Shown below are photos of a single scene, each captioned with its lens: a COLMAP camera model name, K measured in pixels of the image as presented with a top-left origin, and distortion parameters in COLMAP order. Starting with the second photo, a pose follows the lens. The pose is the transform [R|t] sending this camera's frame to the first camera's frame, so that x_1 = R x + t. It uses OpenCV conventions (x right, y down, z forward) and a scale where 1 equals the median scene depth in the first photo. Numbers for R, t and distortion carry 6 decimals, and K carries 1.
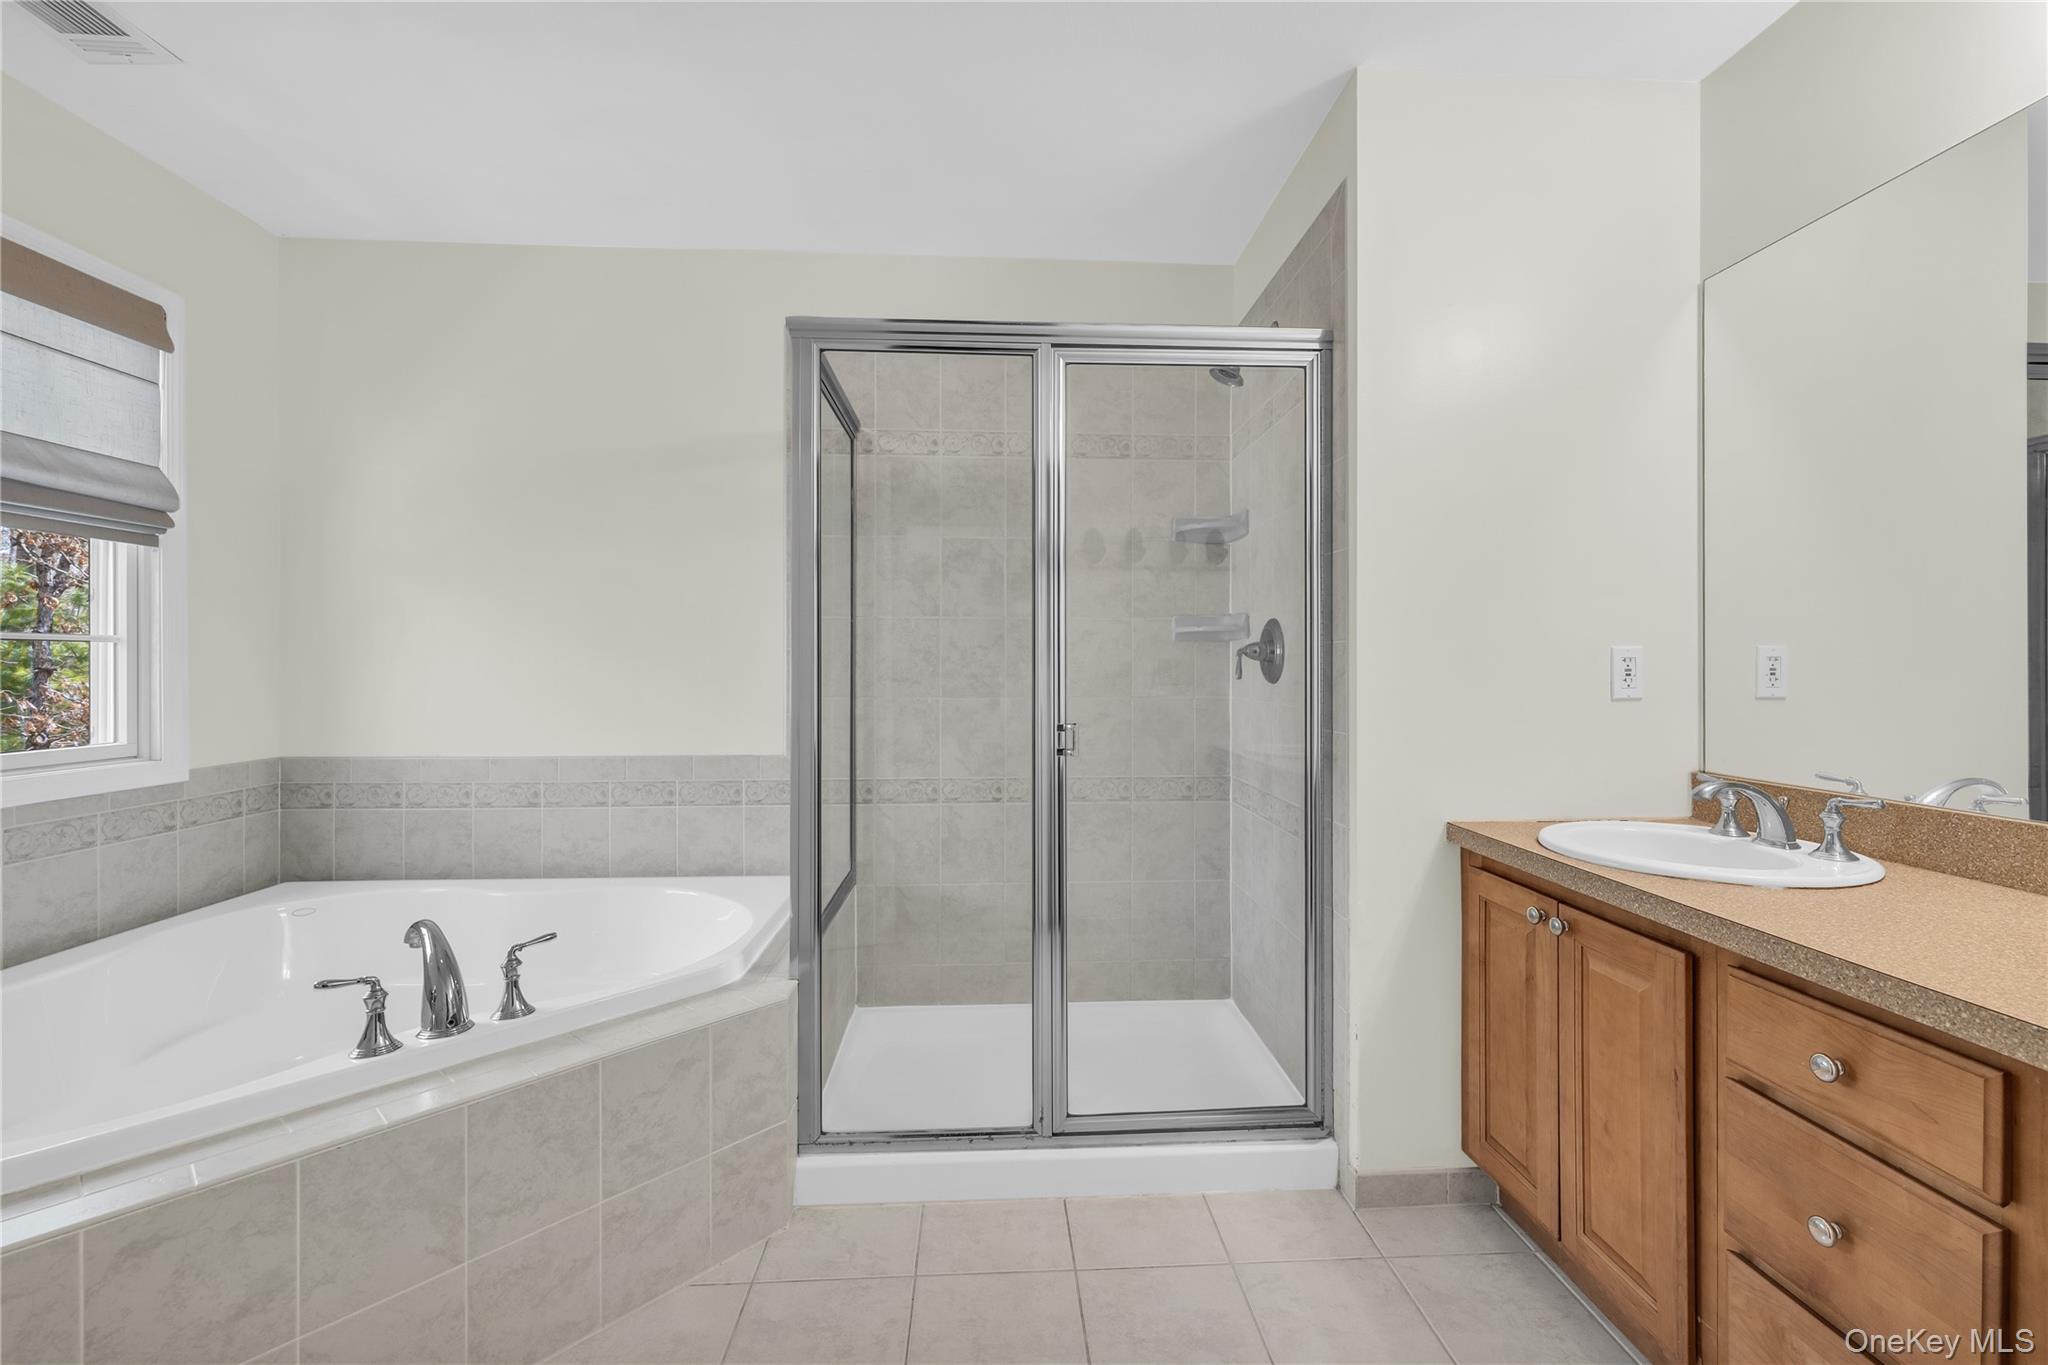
lens RADIAL K [[854.2, 0, 1034.6], [0, 854.2, 669.2], [0, 0, 1]] dist [0.002443, -0.000634]
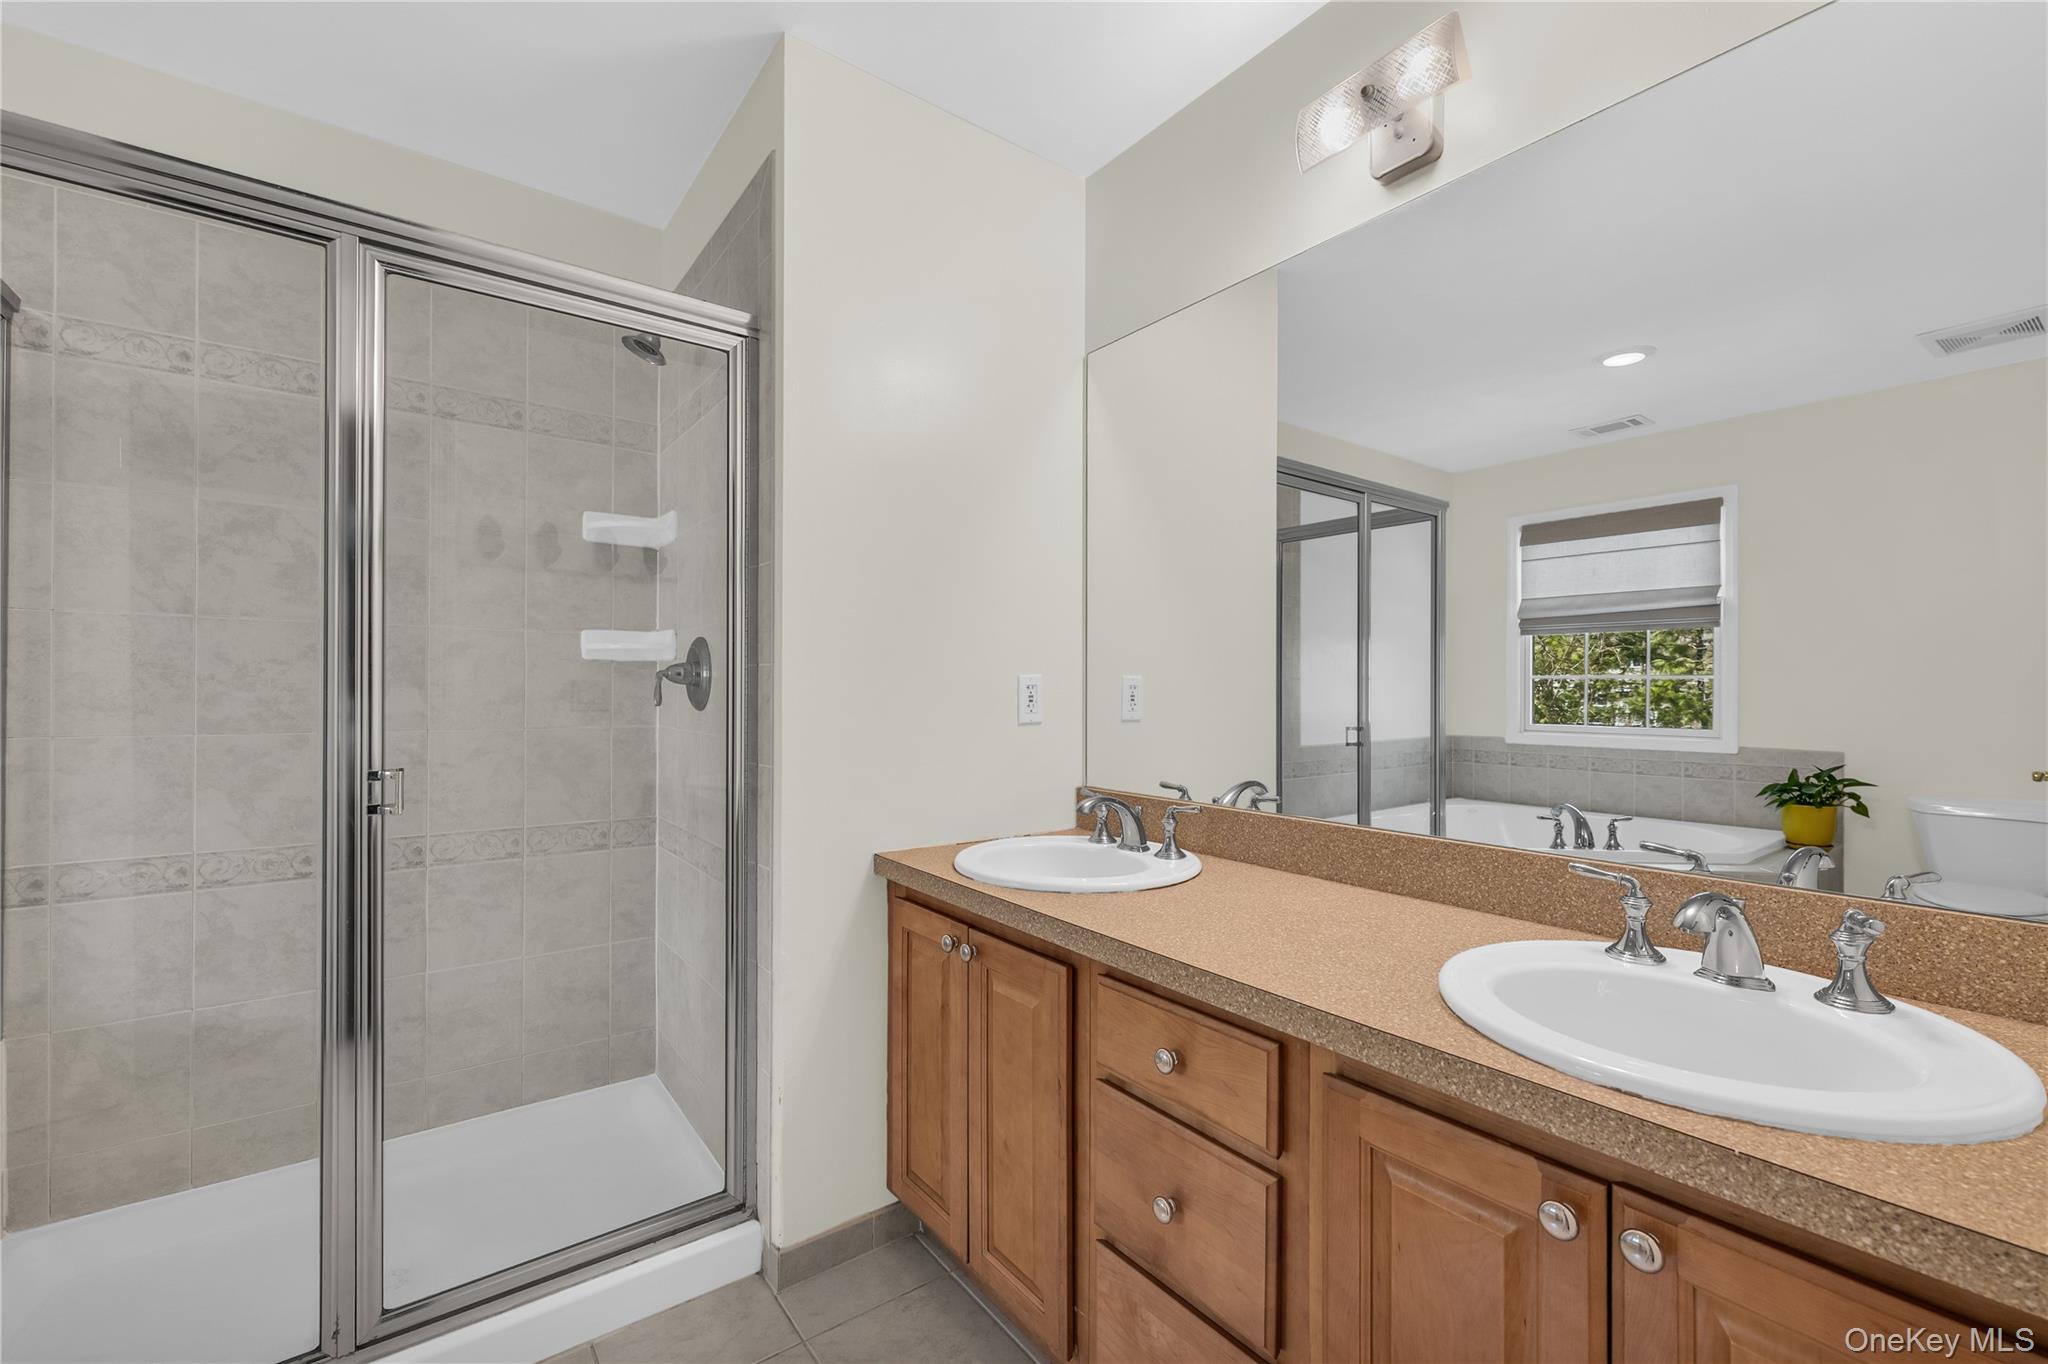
lens RADIAL K [[854.2, 0, 1022.8], [0, 854.2, 687.4], [0, 0, 1]] dist [0.002443, -0.000634]
pose [[0.835219, 0.007682, 0.549863, 0.089453], [-0.004844, 0.999966, -0.006611, -0.003580], [-0.549896, 0.002858, 0.835229, 0.099762]]
